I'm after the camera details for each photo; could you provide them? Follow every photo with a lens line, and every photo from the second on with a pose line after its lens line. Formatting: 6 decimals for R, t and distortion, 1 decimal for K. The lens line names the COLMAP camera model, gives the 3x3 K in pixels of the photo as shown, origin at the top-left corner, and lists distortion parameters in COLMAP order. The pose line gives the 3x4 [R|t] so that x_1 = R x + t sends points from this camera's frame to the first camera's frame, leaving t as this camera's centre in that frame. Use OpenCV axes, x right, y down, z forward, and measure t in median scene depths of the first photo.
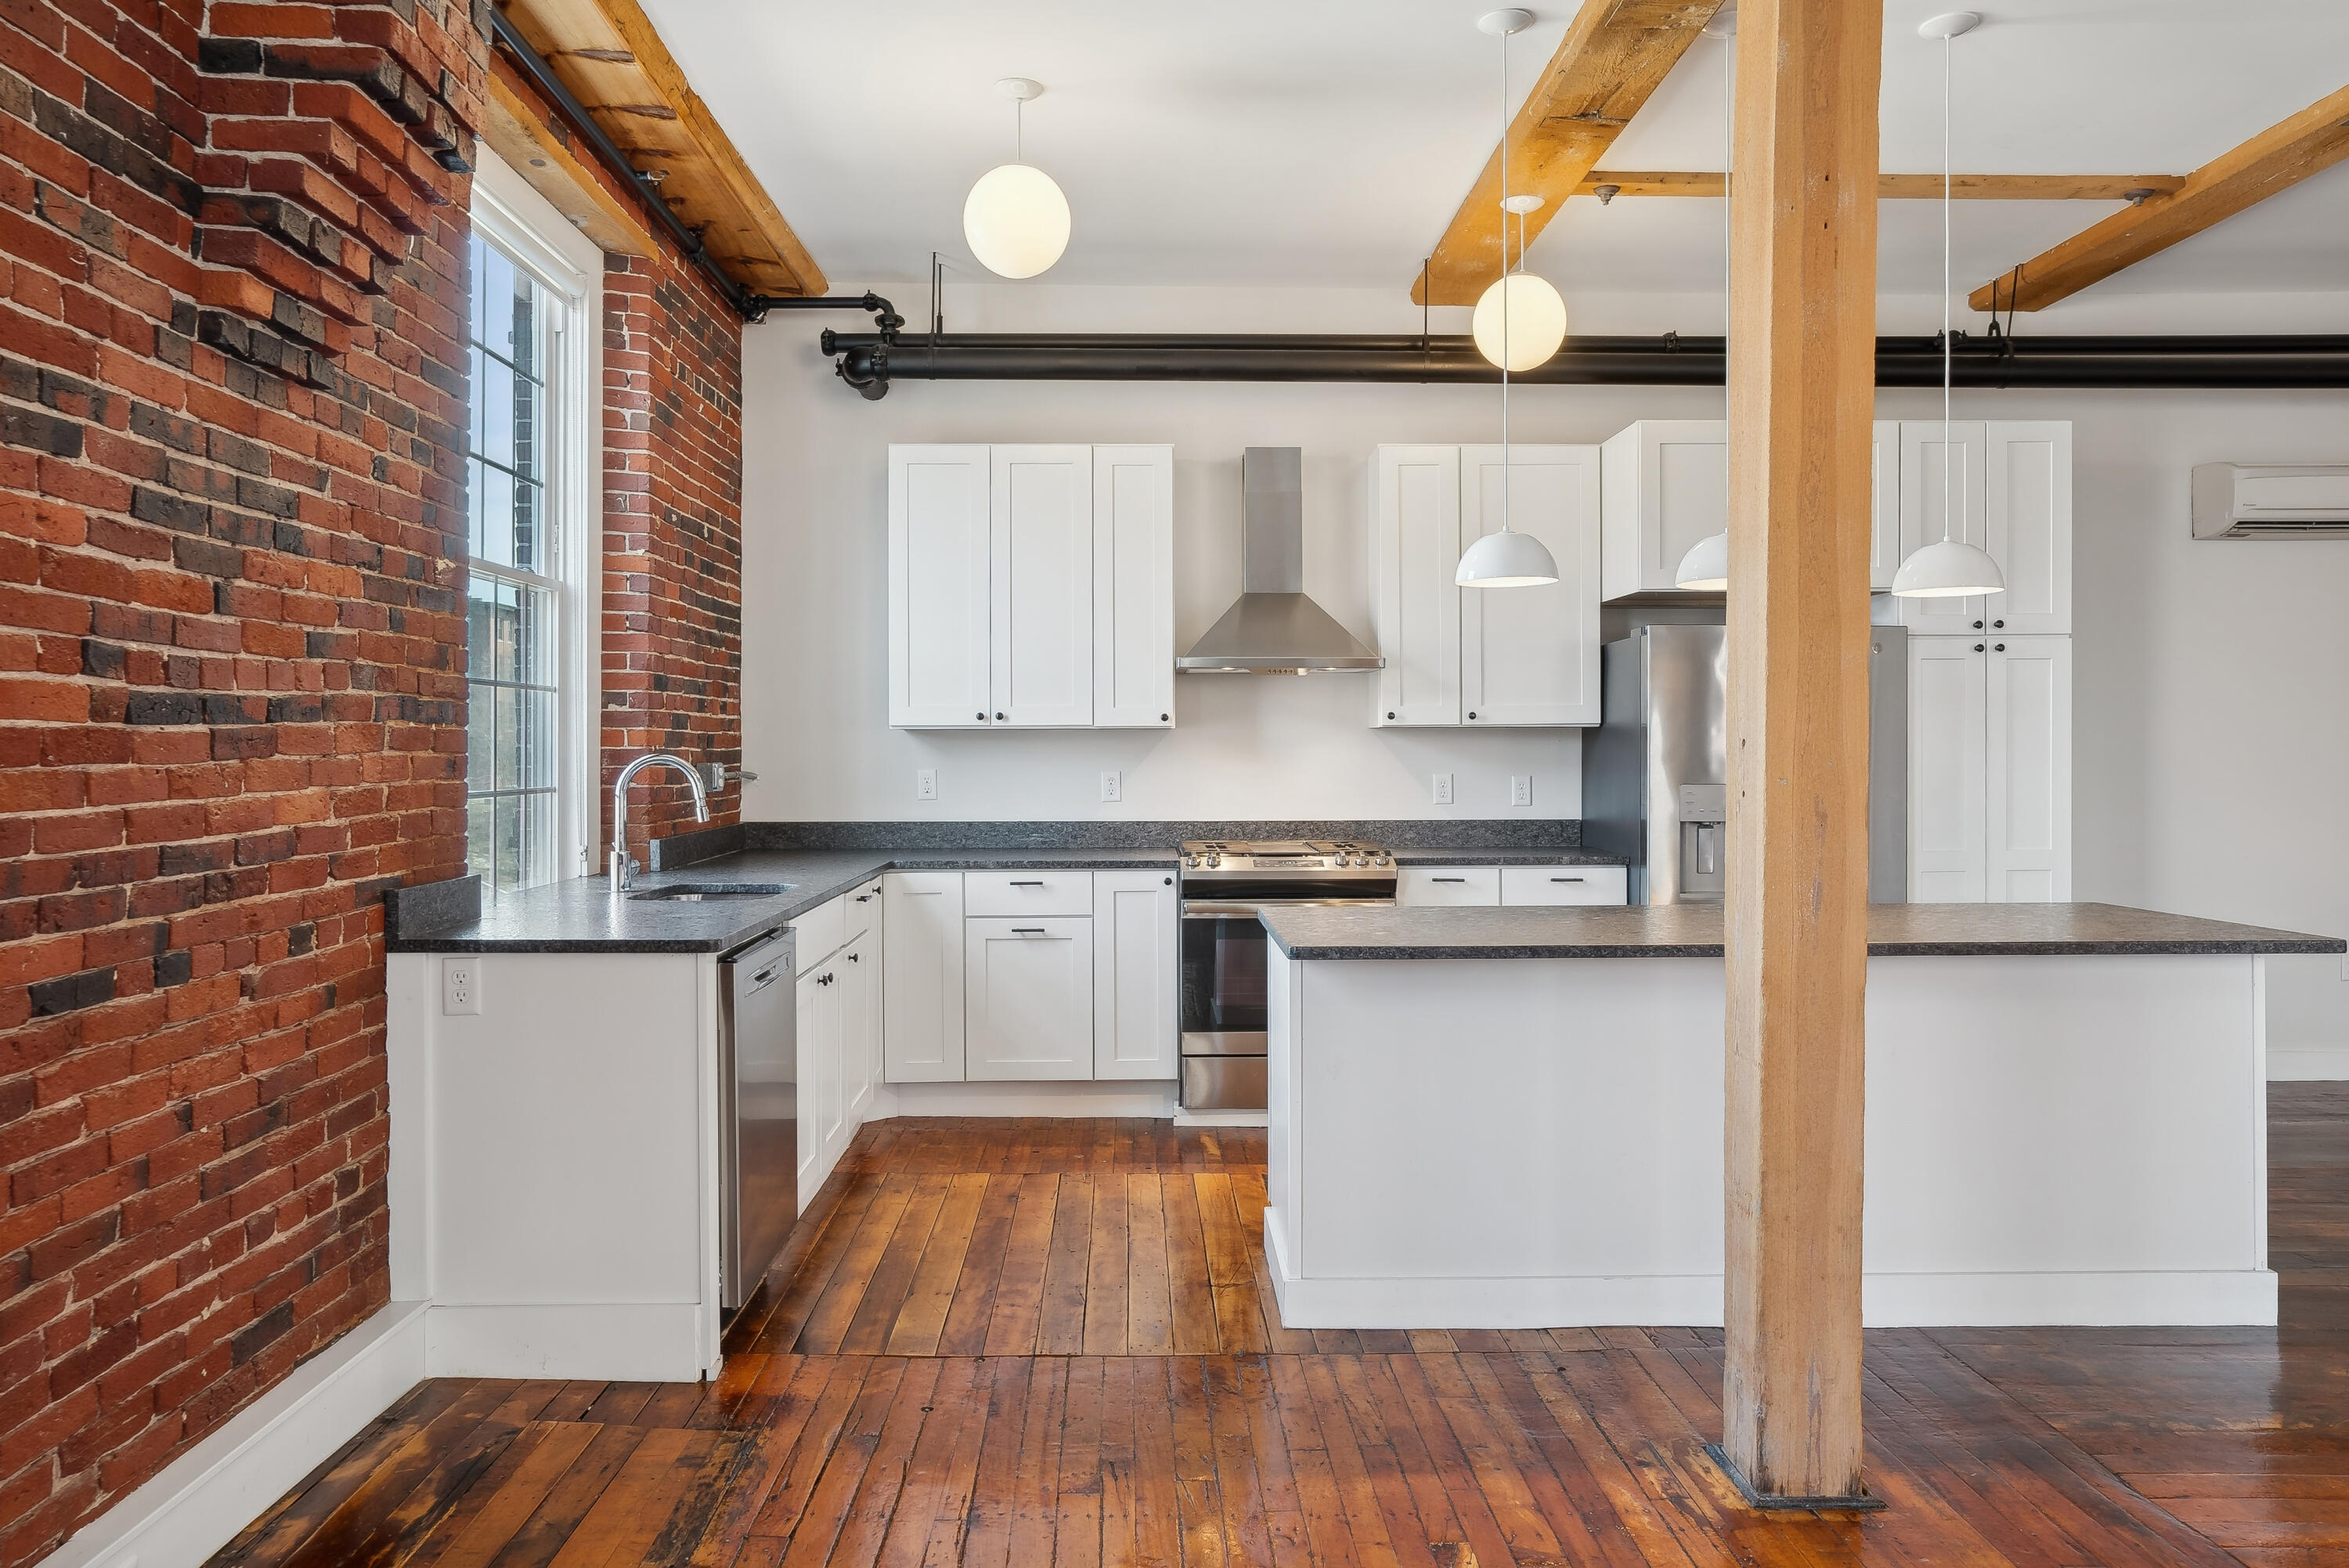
lens RADIAL K [[1549.1, 0, 1162.7], [0, 1549.1, 757.7], [0, 0, 1]] dist [-0.027680, 0.031981]
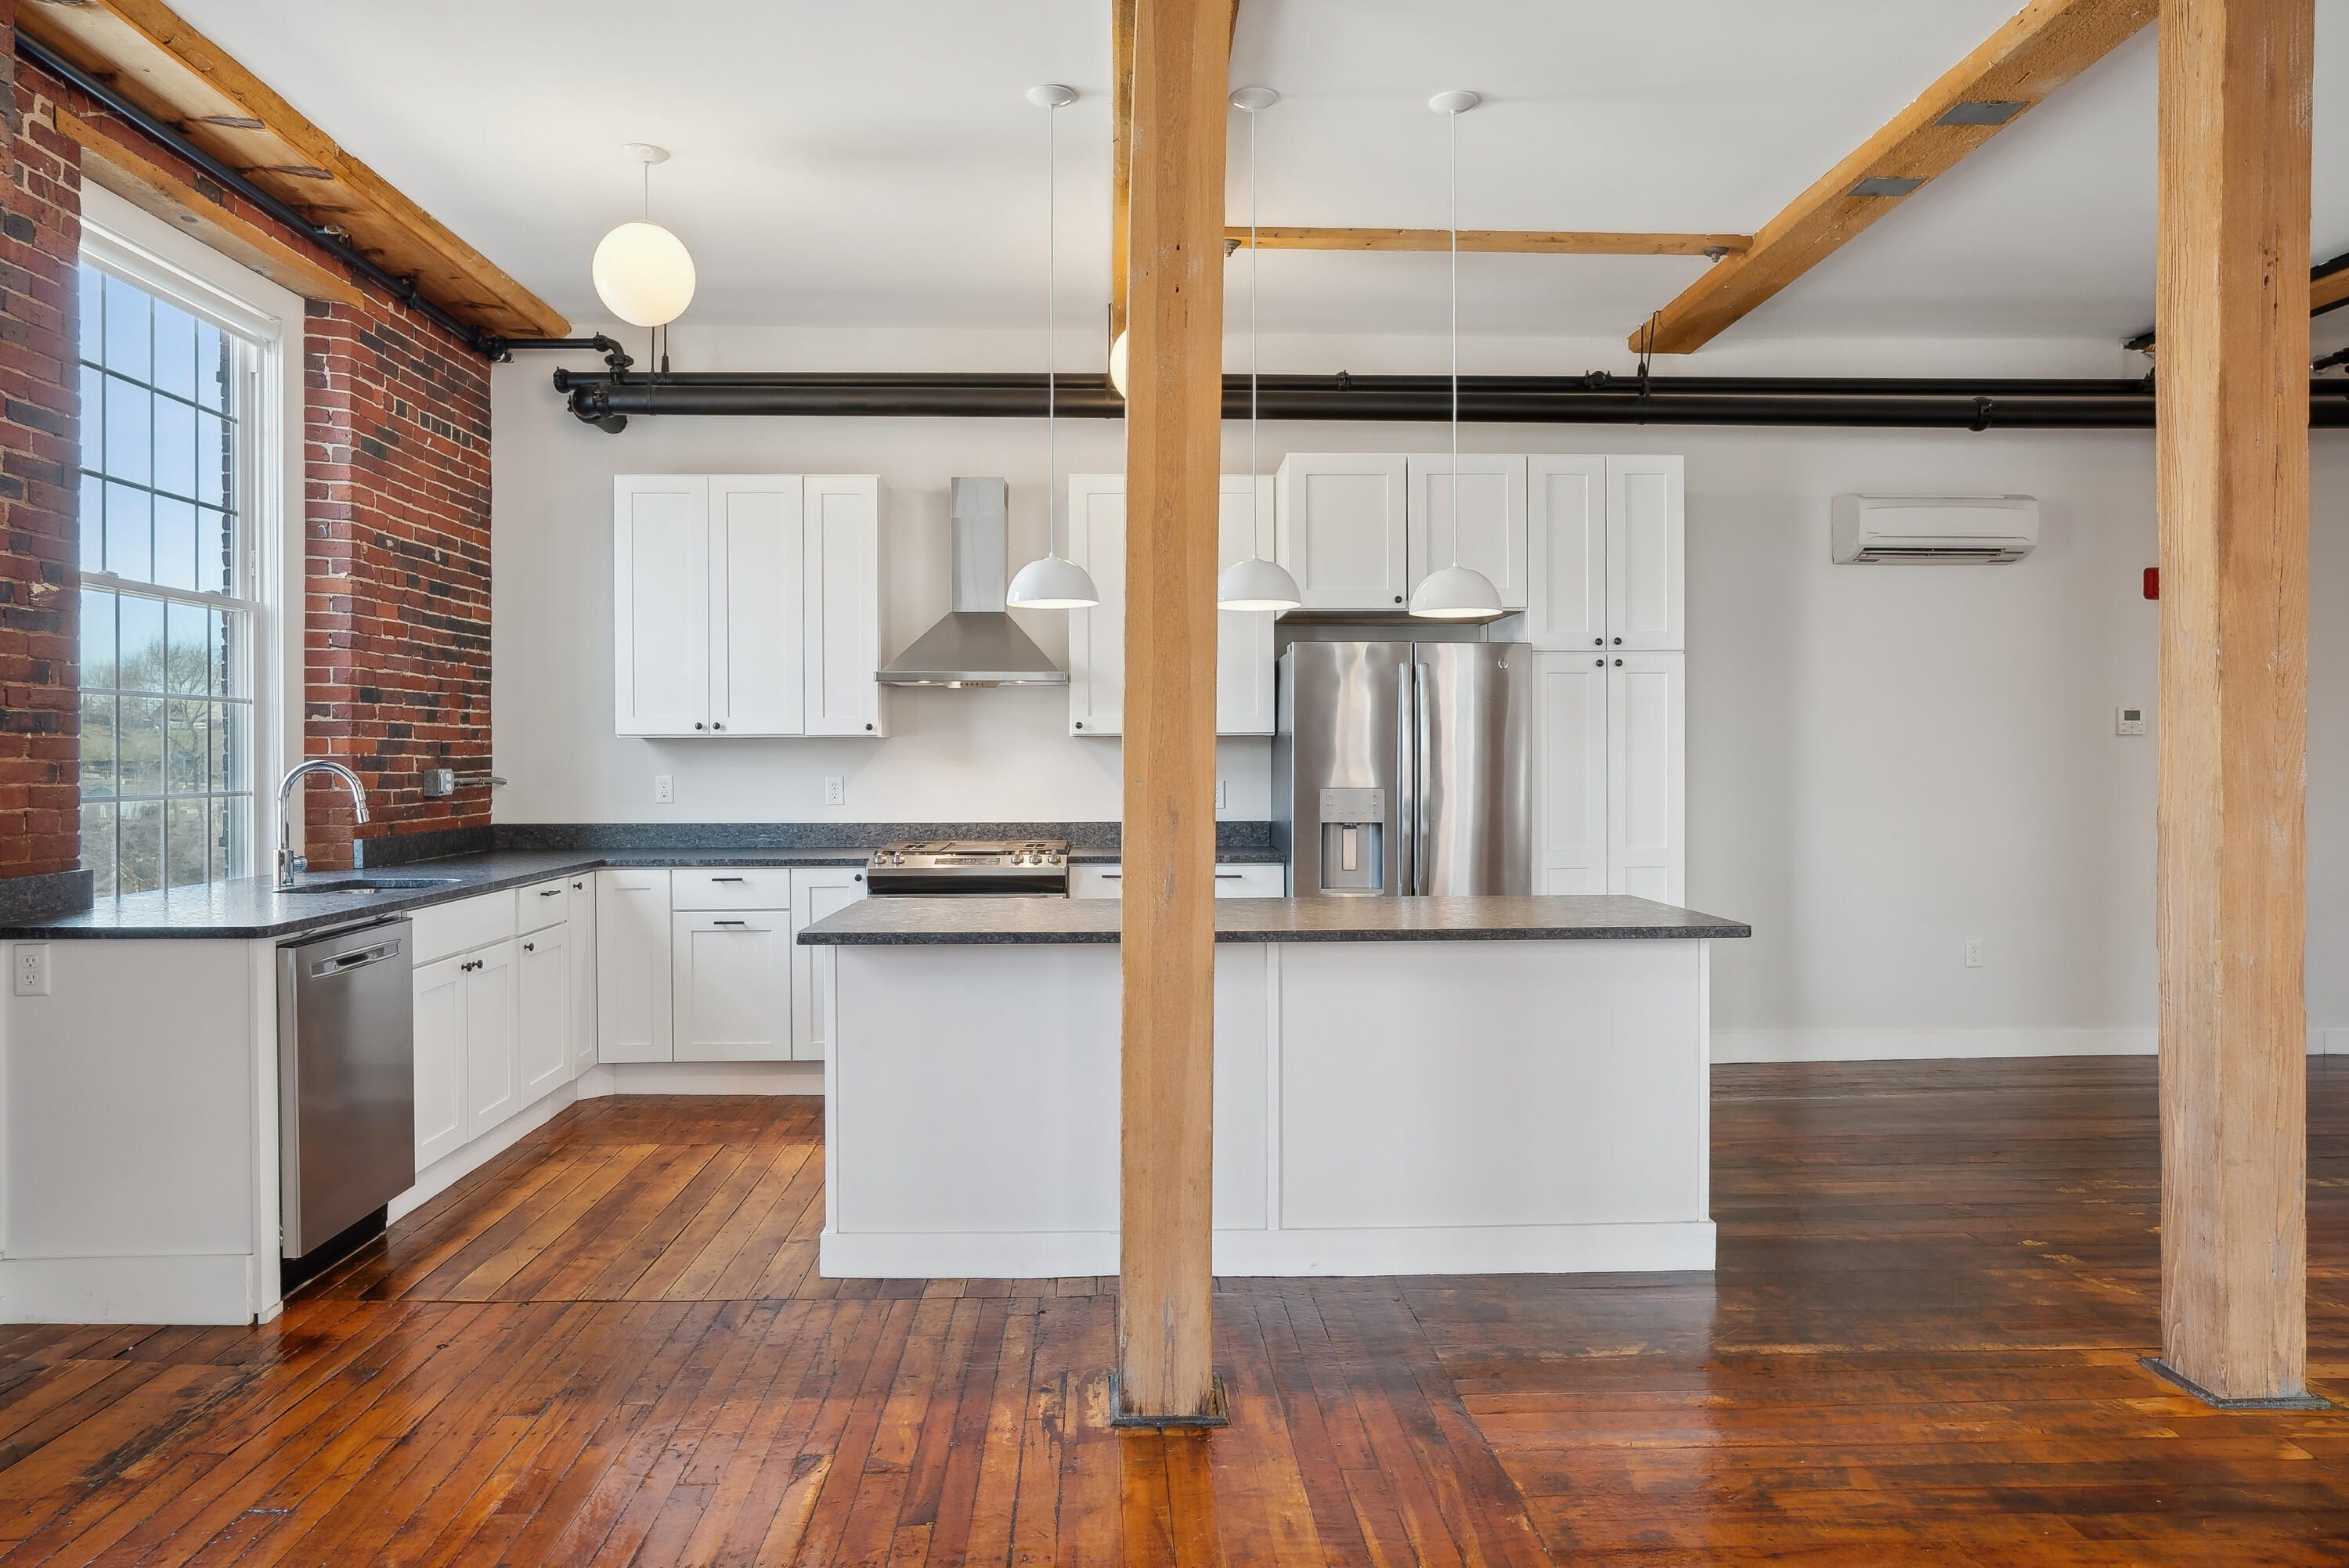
lens RADIAL K [[1479.0, 0, 1167.4], [0, 1479.0, 772.3], [0, 0, 1]] dist [-0.039323, 0.038411]
pose [[0.999863, -0.000390, 0.016545, 0.227649], [0.000314, 0.999989, 0.004633, 0.001162], [-0.016547, -0.004627, 0.999852, -0.043305]]
